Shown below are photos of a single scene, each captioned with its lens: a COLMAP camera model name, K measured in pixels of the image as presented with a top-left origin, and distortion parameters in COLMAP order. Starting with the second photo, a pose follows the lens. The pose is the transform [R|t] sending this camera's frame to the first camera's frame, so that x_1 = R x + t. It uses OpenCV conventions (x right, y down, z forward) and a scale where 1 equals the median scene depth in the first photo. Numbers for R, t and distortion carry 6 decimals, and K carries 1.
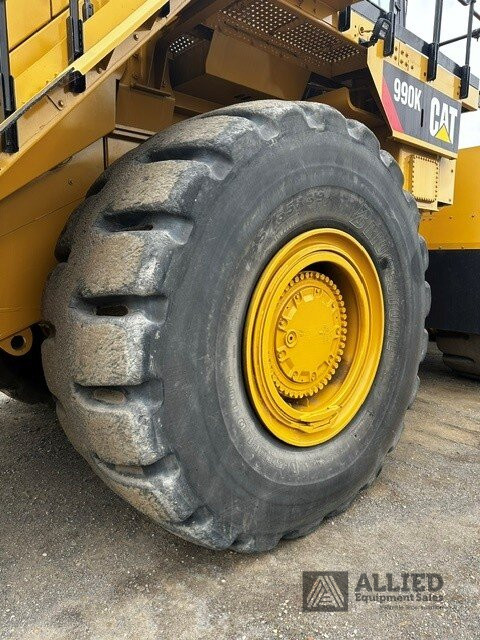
lens RADIAL K [[455.8, 0, 240.0], [0, 455.8, 320.0], [0, 0, 1]] dist [0.108530, -0.152953]
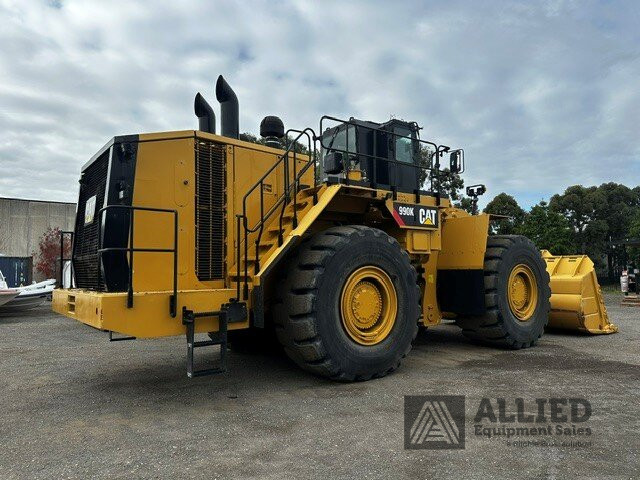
lens RADIAL K [[455.8, 0, 320.0], [0, 455.8, 240.0], [0, 0, 1]] dist [0.108530, -0.152953]
pose [[0.997614, -0.019142, -0.066329, 0.079420], [0.005482, 0.979724, -0.200279, 0.229616], [0.068817, 0.199437, 0.977491, -2.013996]]
